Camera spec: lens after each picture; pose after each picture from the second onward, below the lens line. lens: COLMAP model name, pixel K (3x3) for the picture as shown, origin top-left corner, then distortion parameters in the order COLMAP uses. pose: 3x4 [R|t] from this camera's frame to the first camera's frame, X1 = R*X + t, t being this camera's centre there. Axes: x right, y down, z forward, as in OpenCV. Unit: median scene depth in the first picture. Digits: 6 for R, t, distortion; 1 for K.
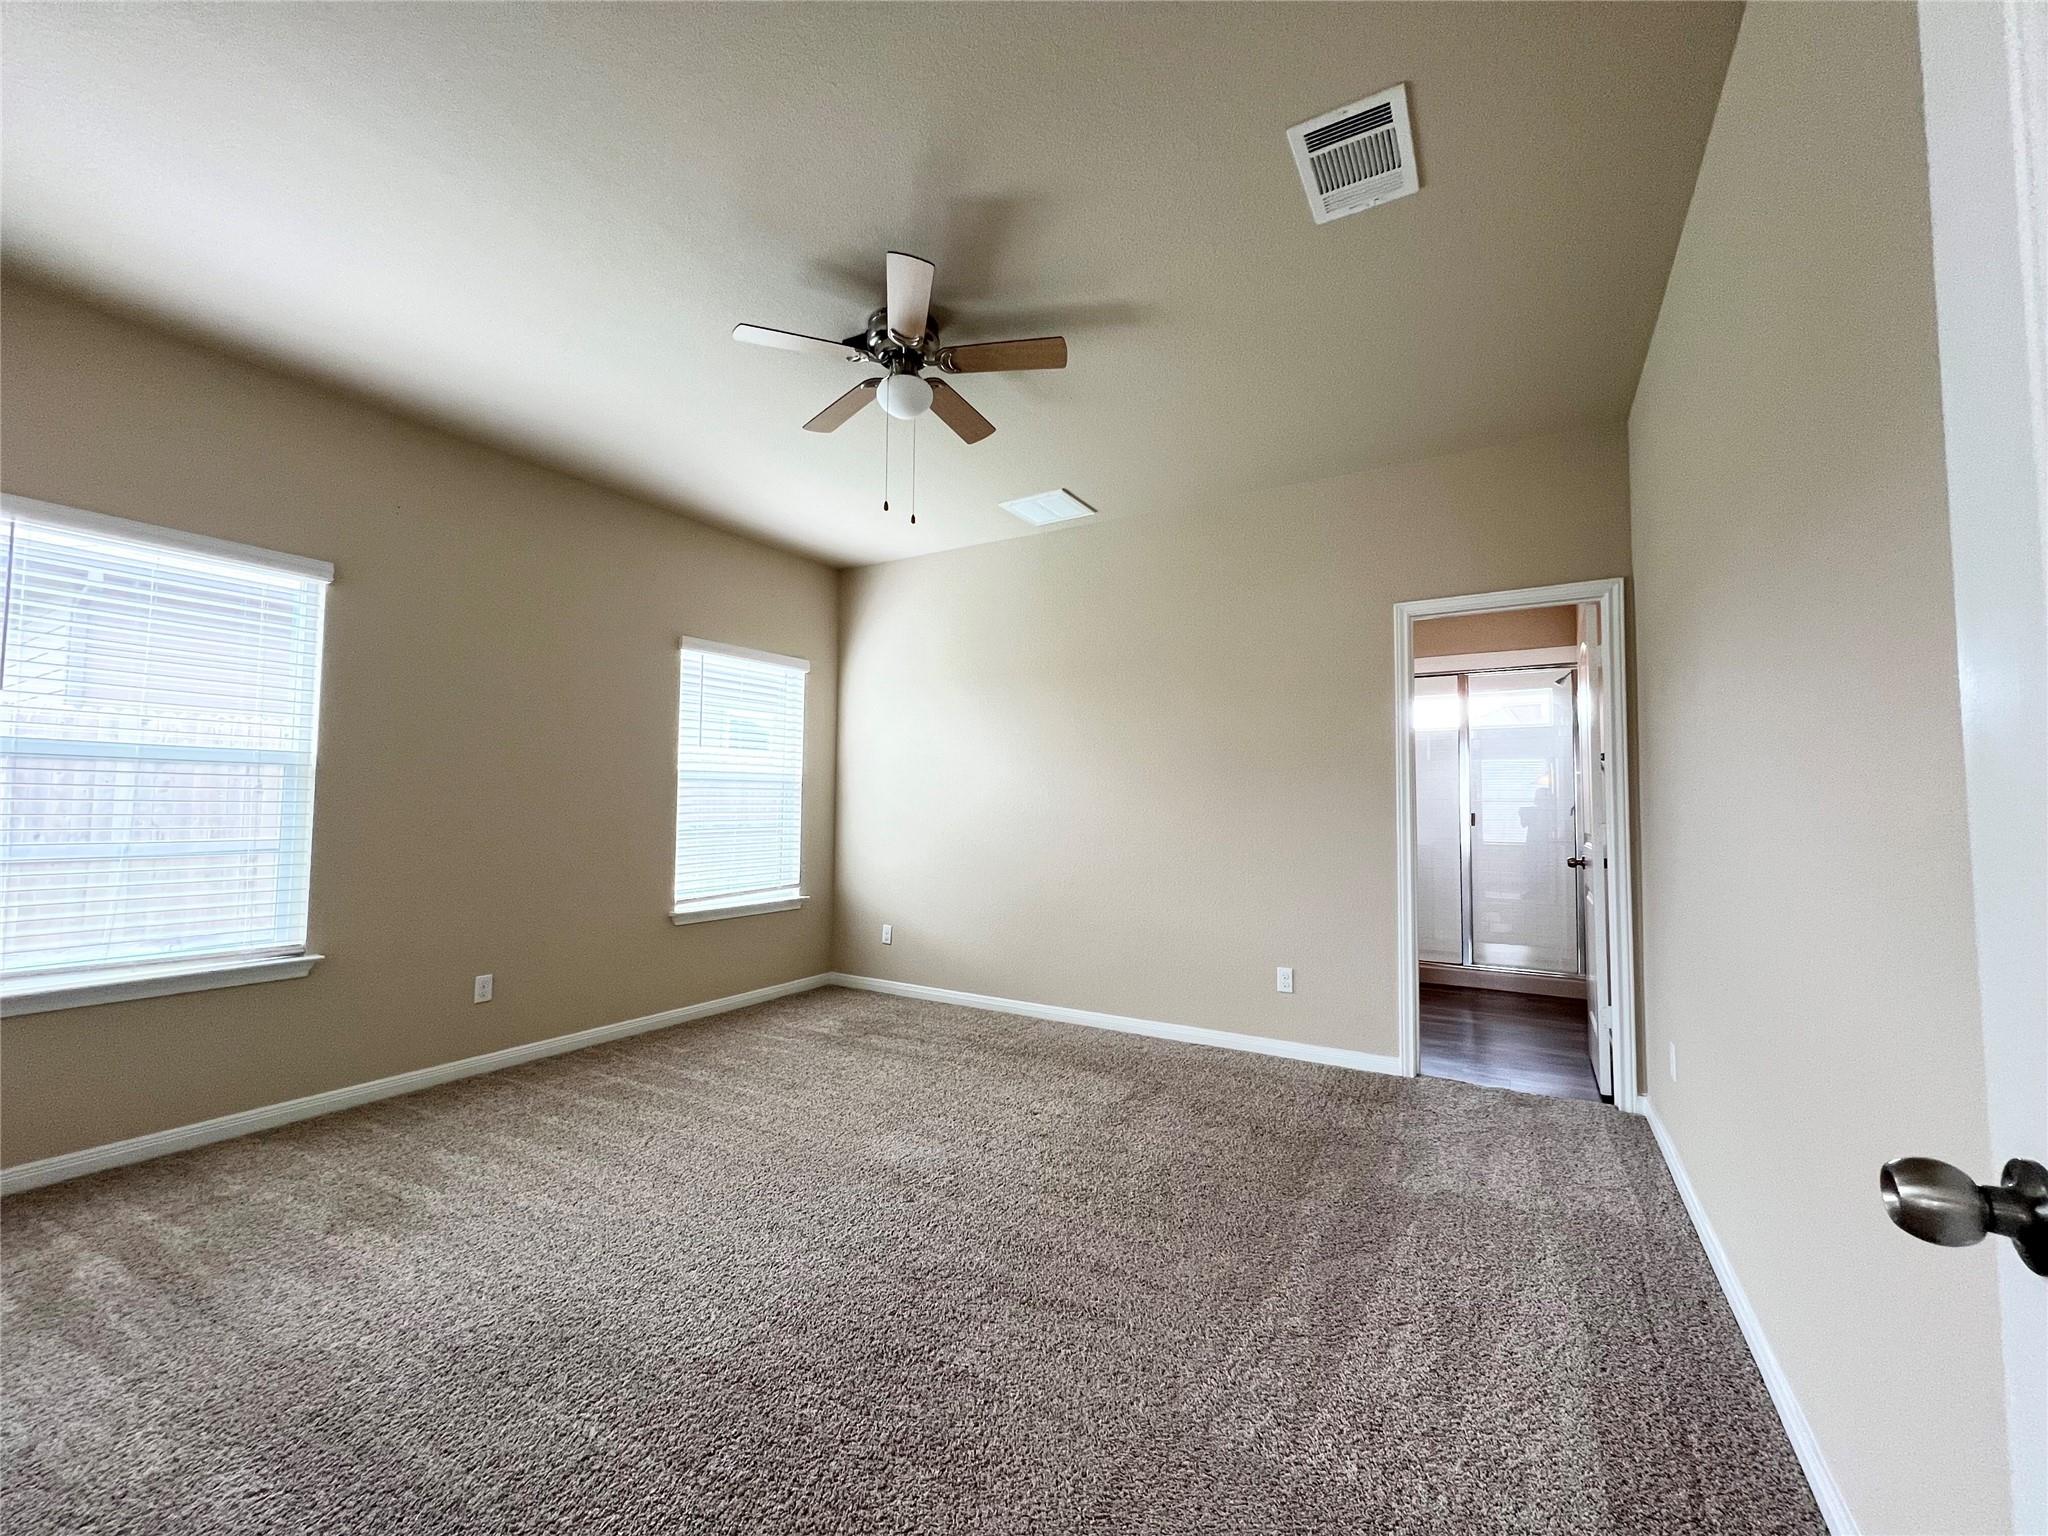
lens RADIAL K [[822.8, 0, 1020.2], [0, 822.8, 762.1], [0, 0, 1]] dist [-0.003746, 0.000647]
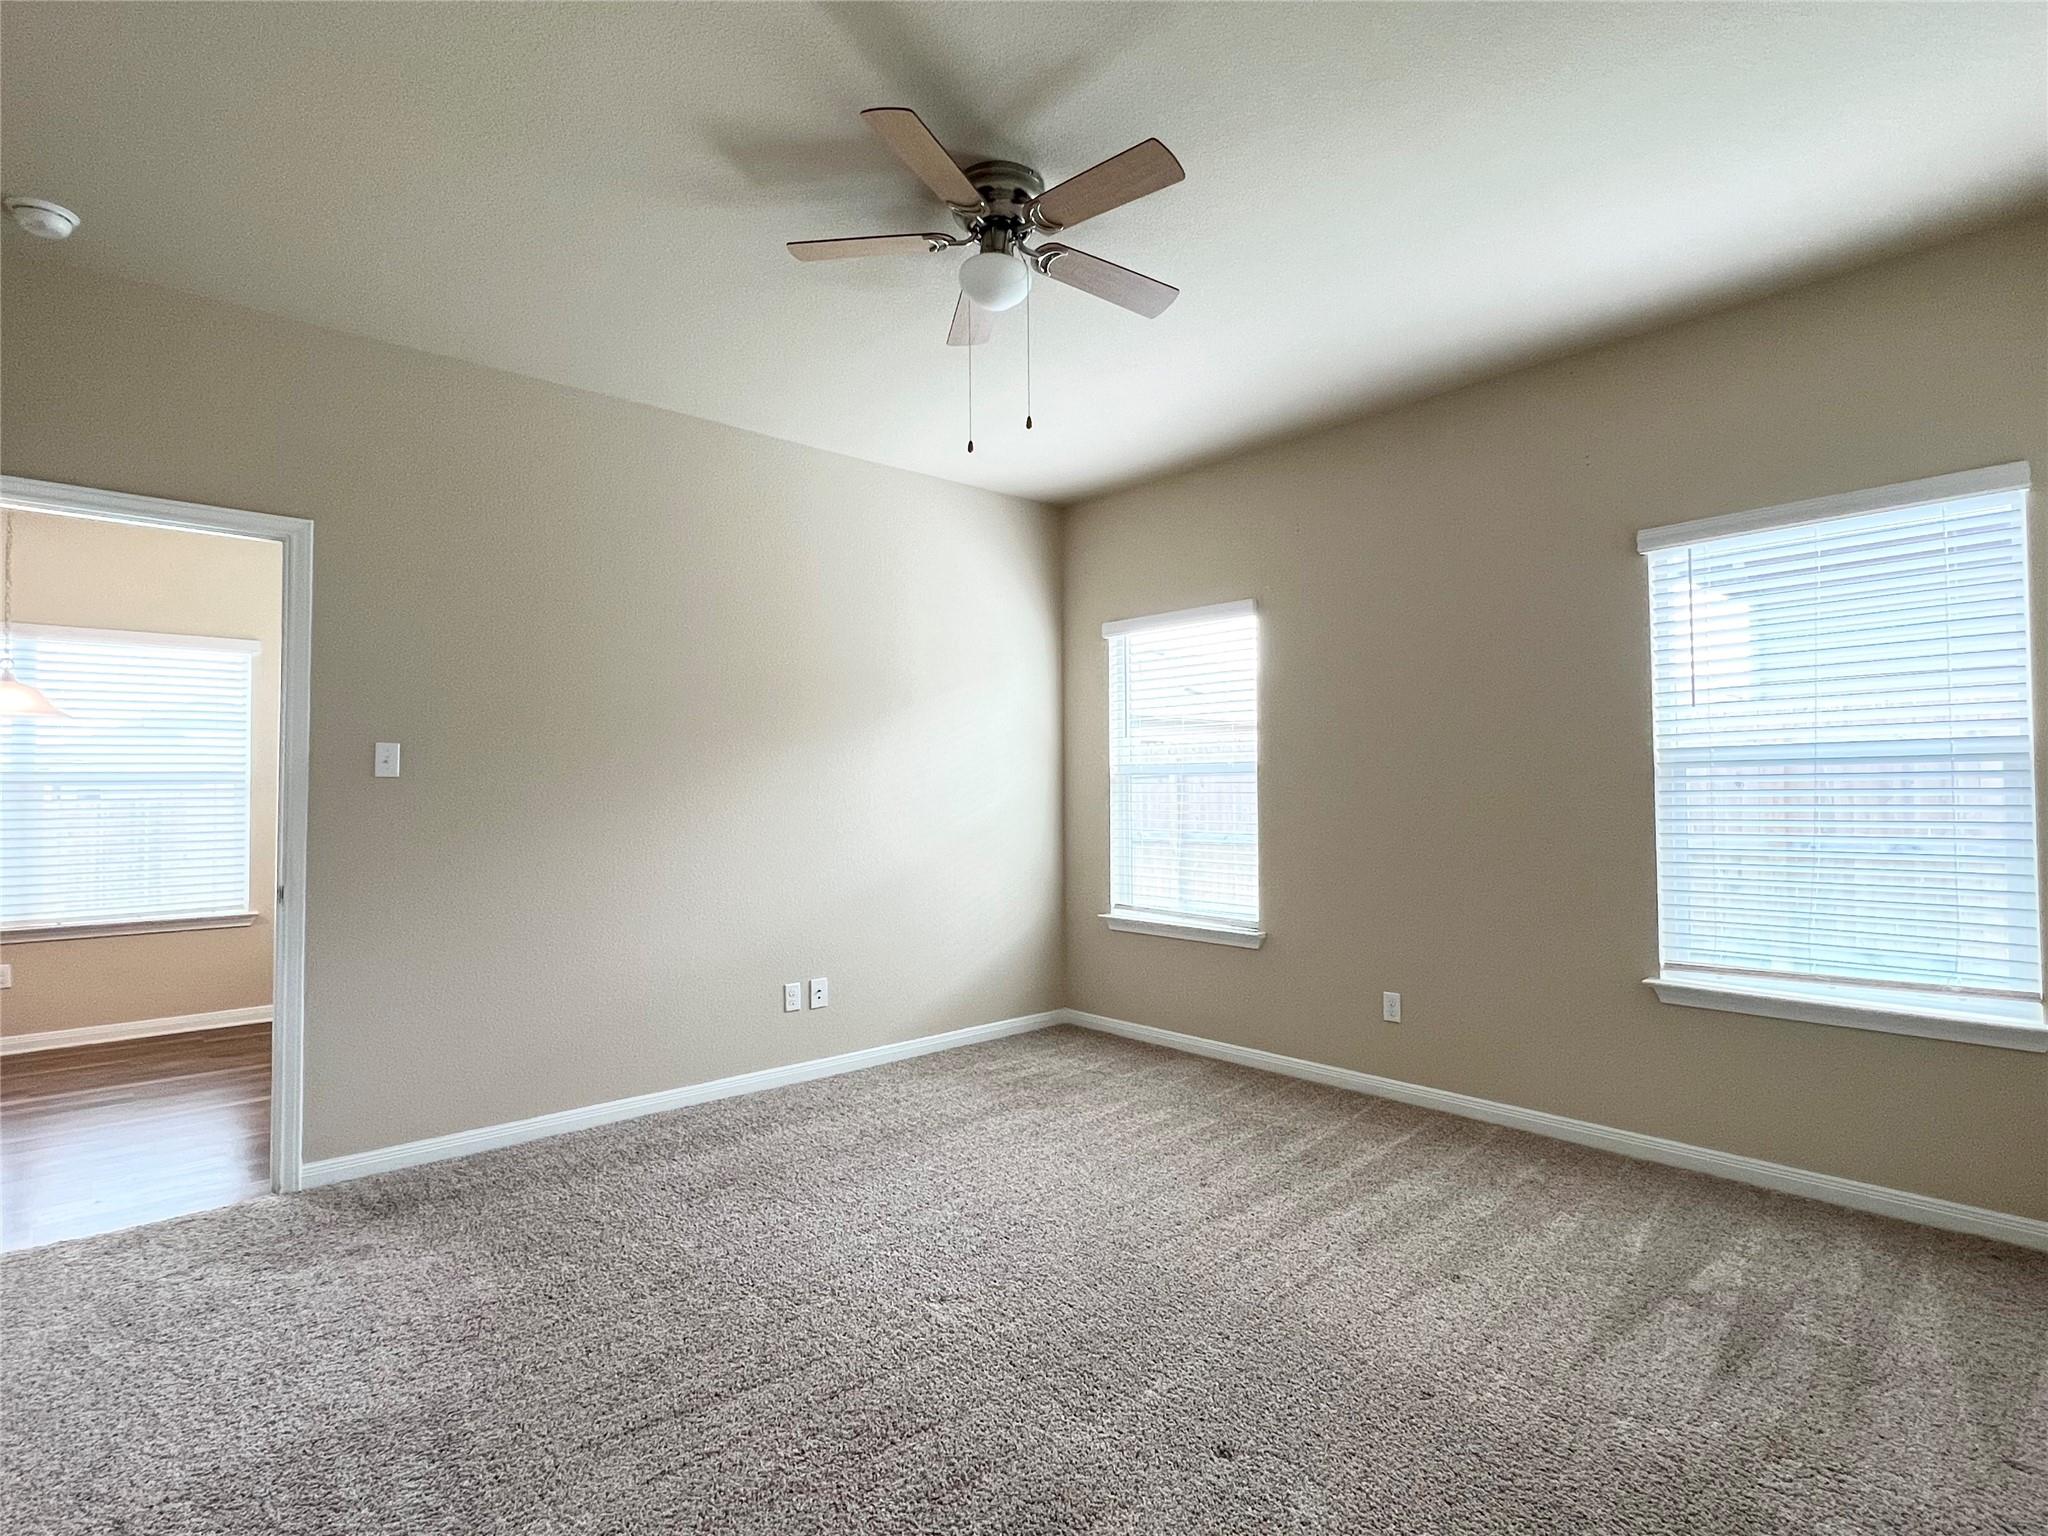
lens RADIAL K [[1056.2, 0, 1030.2], [0, 1056.2, 775.8], [0, 0, 1]] dist [-0.003896, 0.000926]
pose [[-0.306895, -0.014082, -0.951639, 0.776580], [0.057373, 0.997798, -0.033268, 0.046183], [0.950013, -0.064808, -0.305411, 1.306331]]
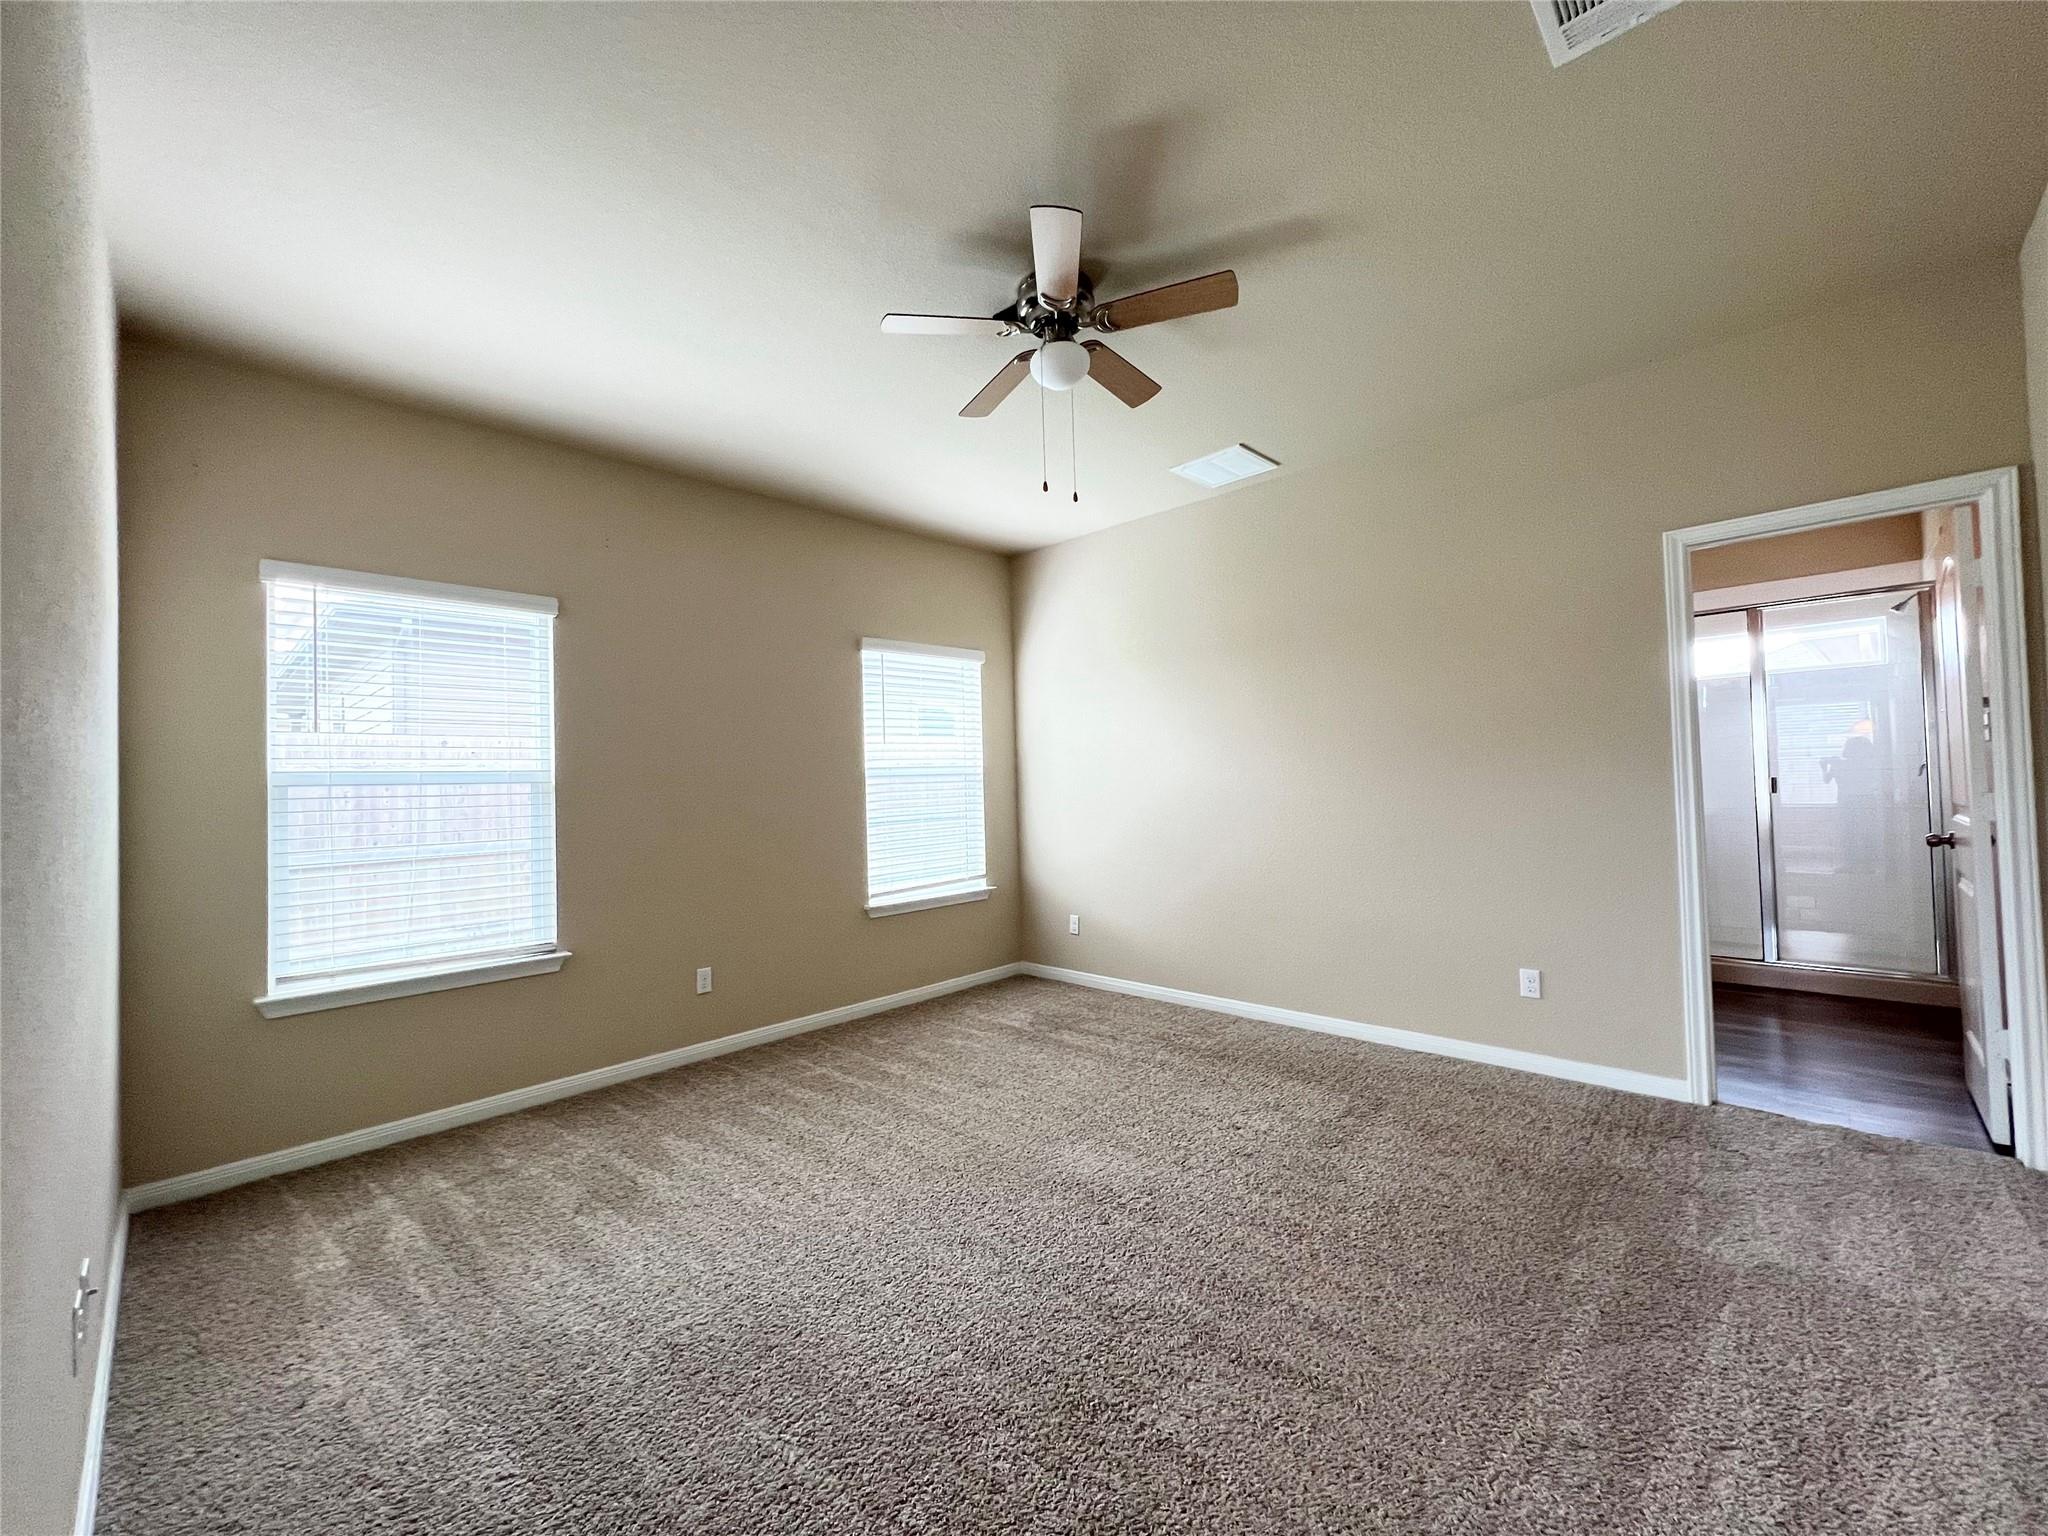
lens RADIAL K [[822.8, 0, 1016.8], [0, 822.8, 762.4], [0, 0, 1]] dist [-0.003746, 0.000647]
pose [[0.972945, -0.042778, -0.227041, 0.004284], [0.049473, 0.998490, 0.023877, -0.020618], [0.225677, -0.034463, 0.973592, 0.067117]]
